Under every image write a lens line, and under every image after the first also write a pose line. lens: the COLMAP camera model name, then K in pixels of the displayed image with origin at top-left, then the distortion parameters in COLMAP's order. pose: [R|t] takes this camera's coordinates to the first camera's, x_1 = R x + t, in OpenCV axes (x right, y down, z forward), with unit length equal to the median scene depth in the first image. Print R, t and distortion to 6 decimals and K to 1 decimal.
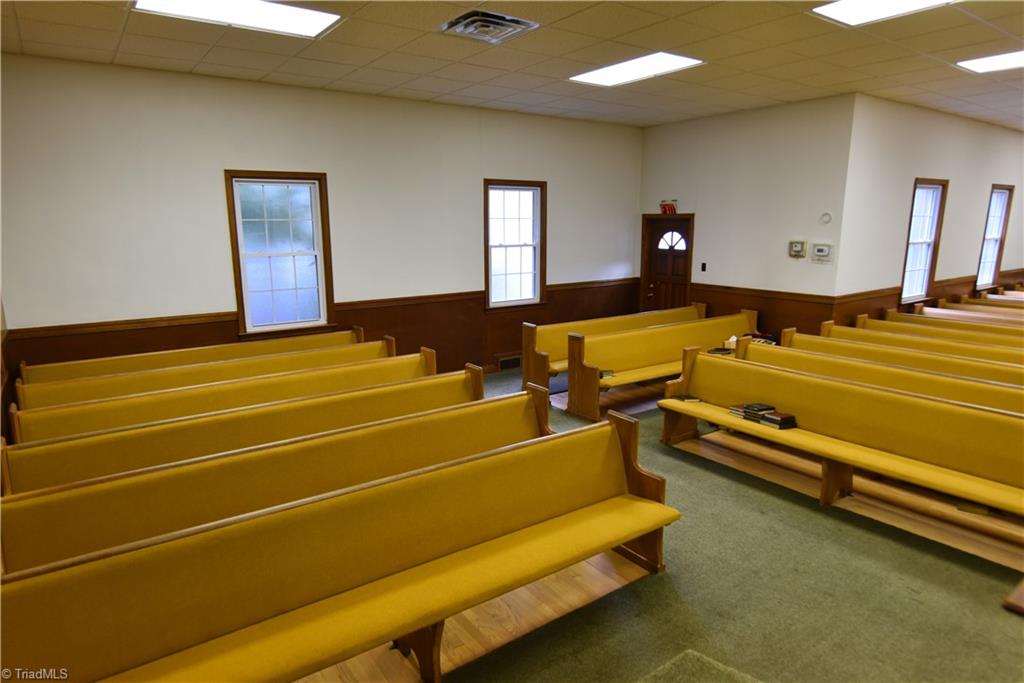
lens RADIAL K [[620.7, 0, 506.8], [0, 620.7, 339.2], [0, 0, 1]] dist [0.010681, 0.000676]
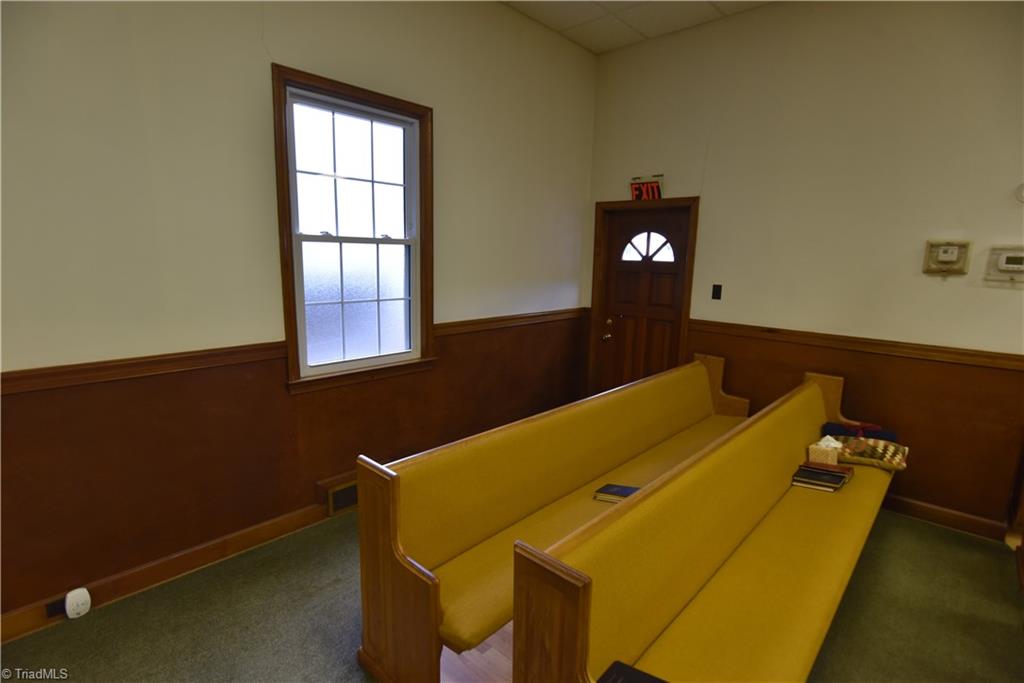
lens RADIAL K [[502.8, 0, 504.0], [0, 502.8, 348.4], [0, 0, 1]] dist [-0.022372, 0.001113]
pose [[0.981985, -0.010132, 0.188689, 0.043350], [0.010976, 0.999934, -0.003426, -0.067121], [-0.188642, 0.005435, 0.982031, 0.605013]]
